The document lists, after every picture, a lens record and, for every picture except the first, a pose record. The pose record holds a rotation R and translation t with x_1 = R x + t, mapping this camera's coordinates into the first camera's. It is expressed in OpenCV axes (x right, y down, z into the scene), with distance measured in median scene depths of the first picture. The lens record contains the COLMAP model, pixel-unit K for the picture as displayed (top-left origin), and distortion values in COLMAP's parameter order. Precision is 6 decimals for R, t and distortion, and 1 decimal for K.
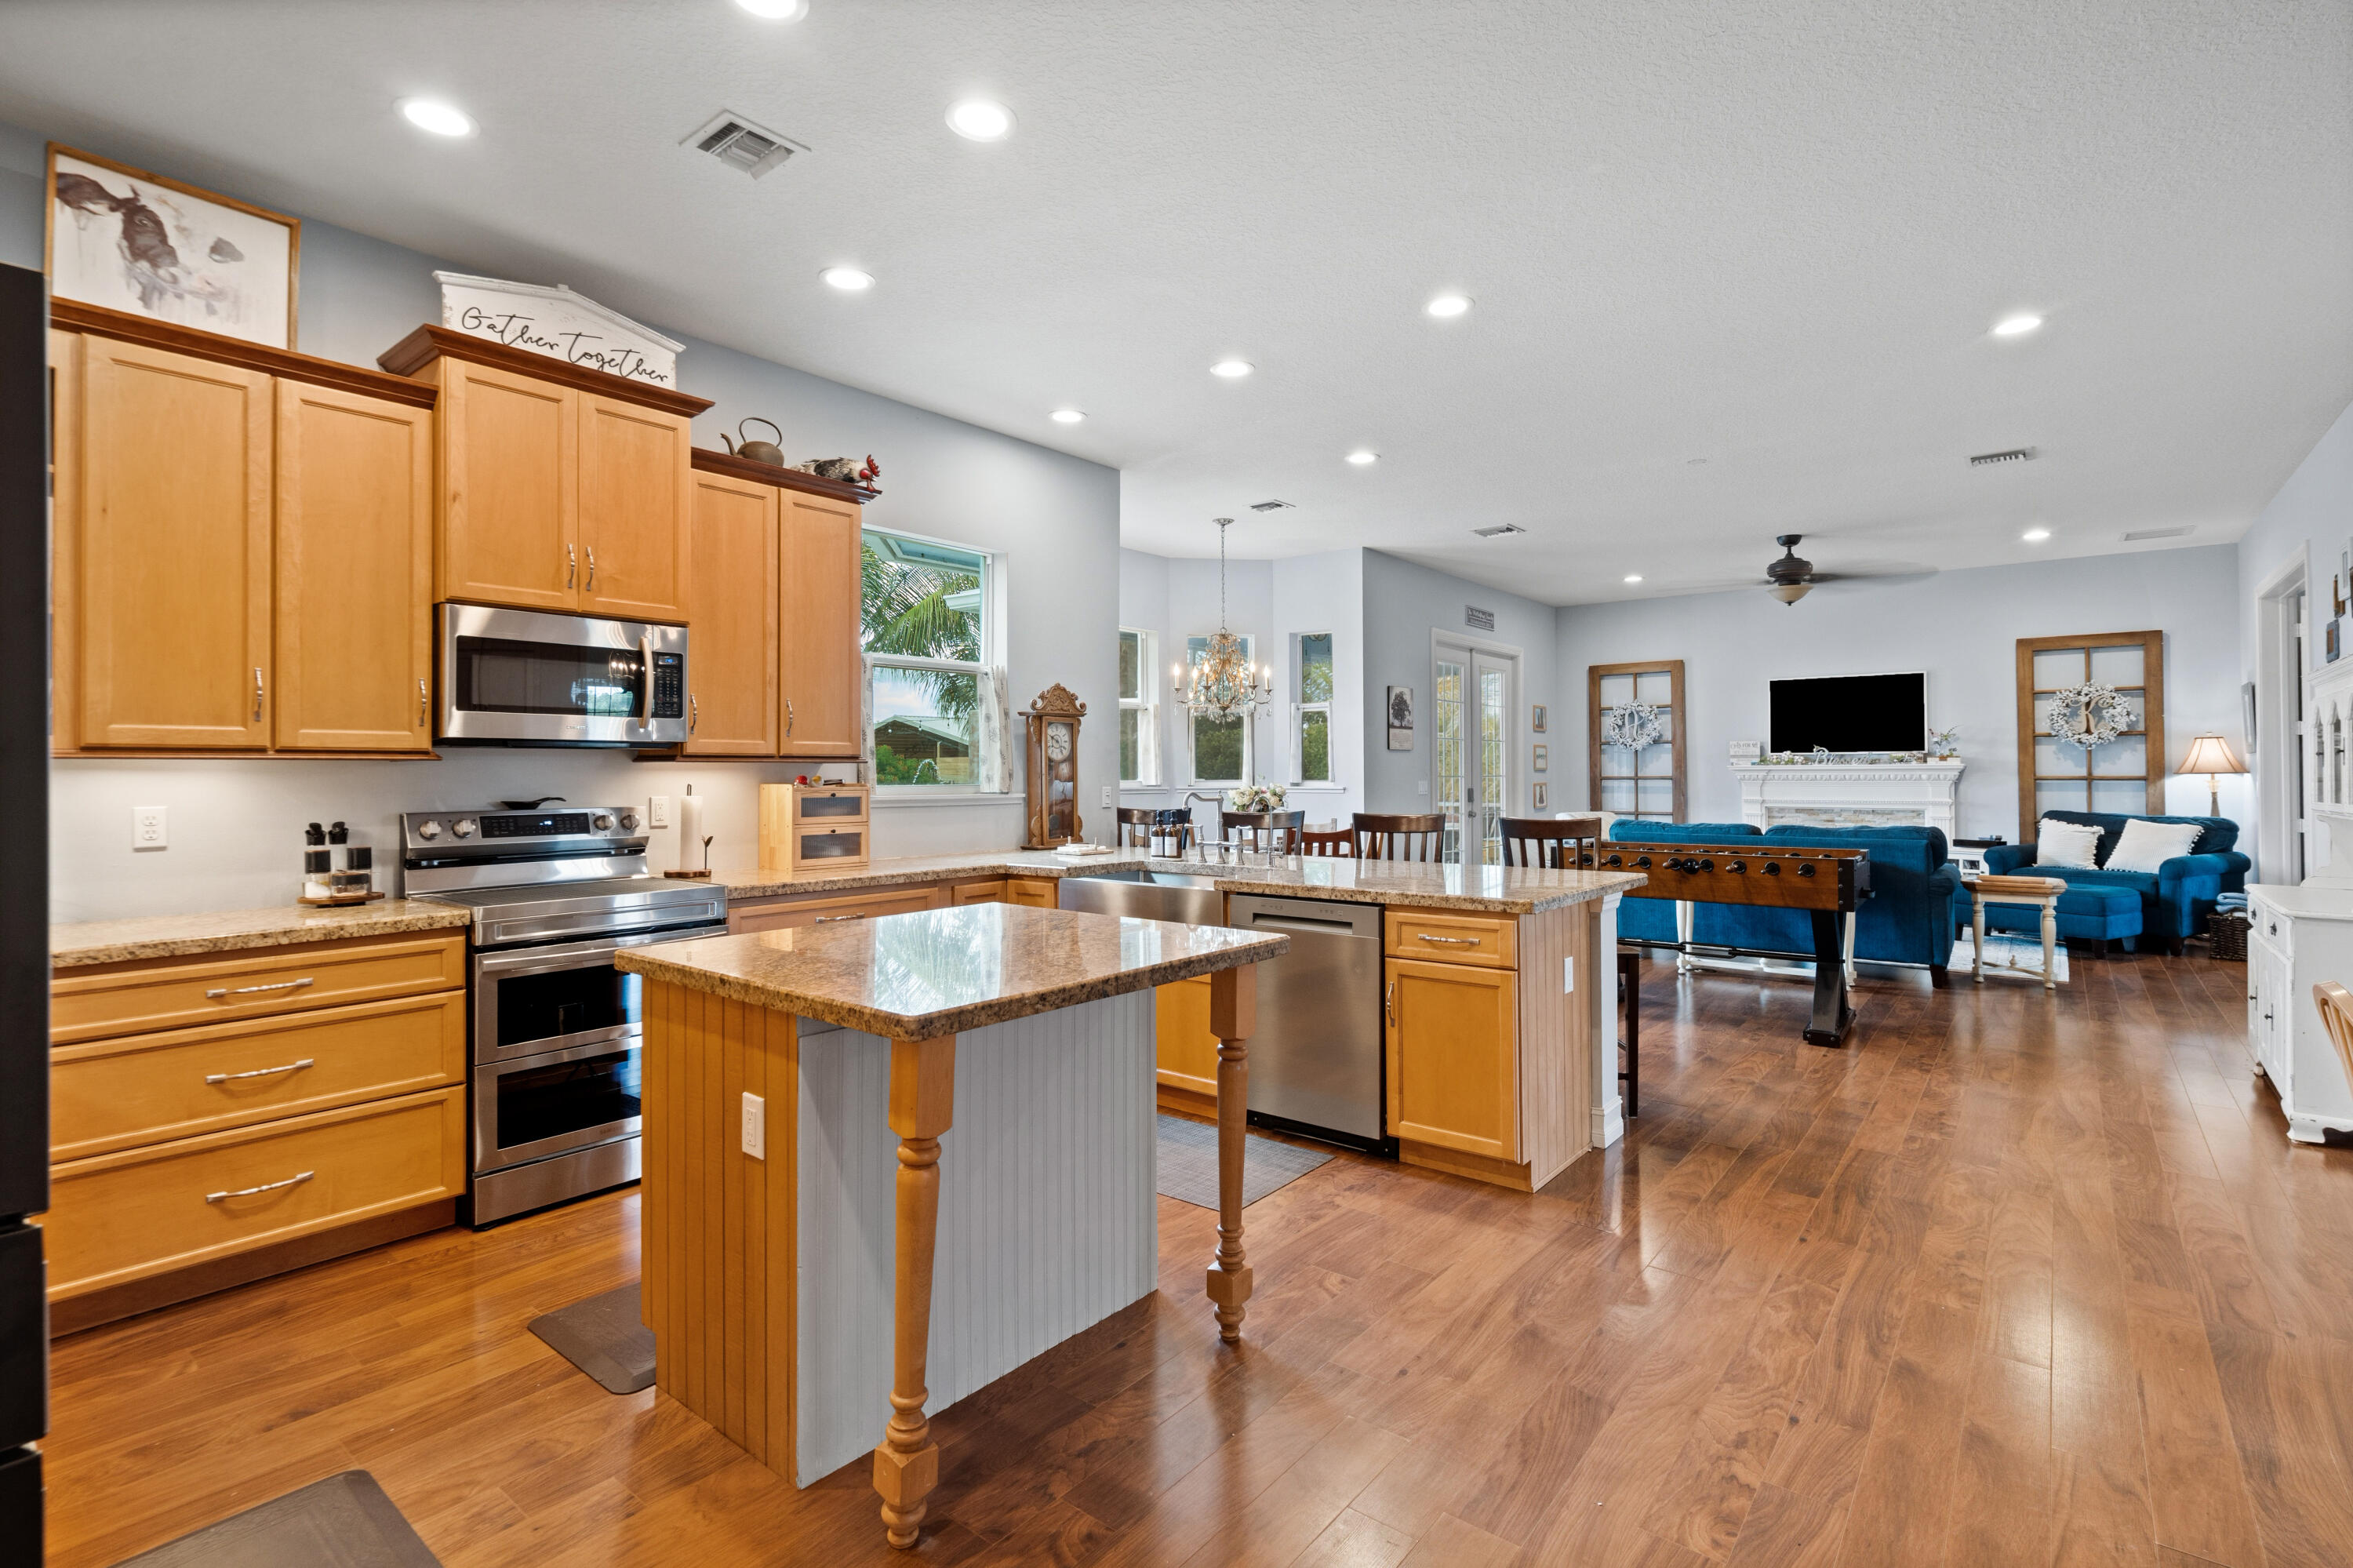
lens RADIAL K [[1086.8, 0, 1221.5], [0, 1086.8, 756.8], [0, 0, 1]] dist [-0.001926, -0.000062]
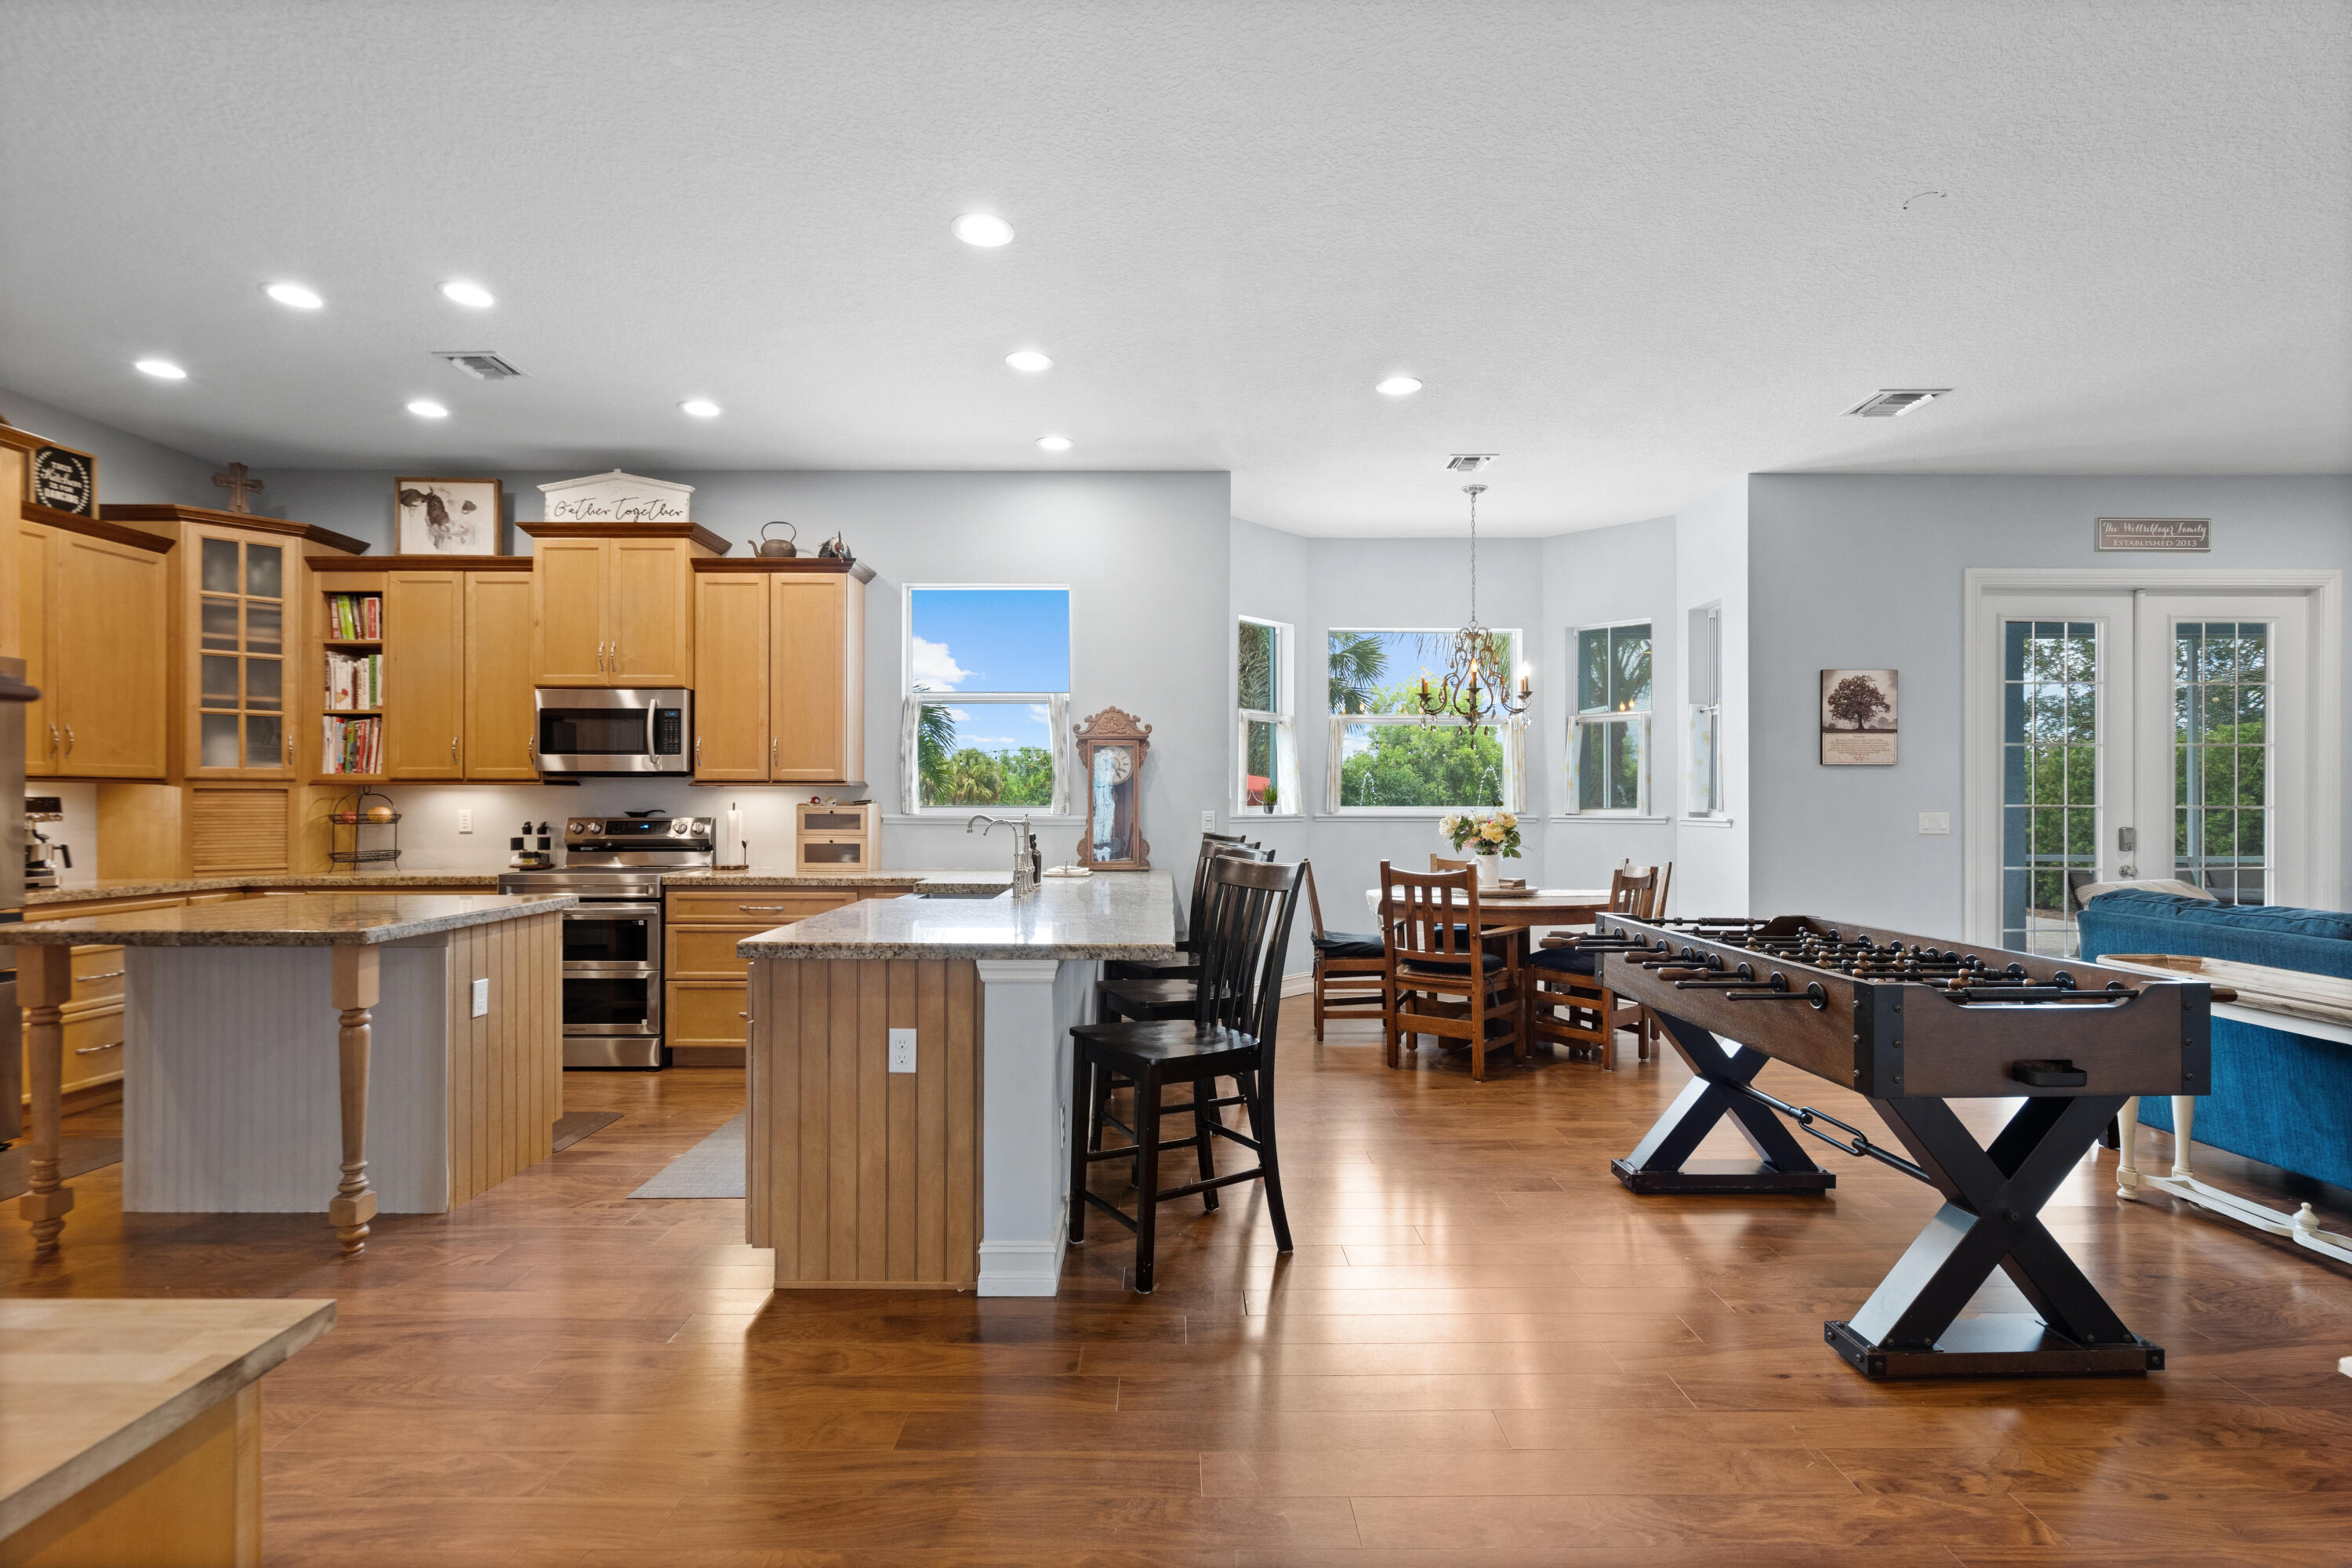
lens RADIAL K [[1086.3, 0, 1179.9], [0, 1086.3, 796.1], [0, 0, 1]] dist [-0.001926, -0.000062]
pose [[0.622057, 0.004837, -0.782957, 1.045854], [0.006138, 0.999920, 0.011054, 0.006959], [0.782948, -0.011682, 0.621977, 0.658443]]
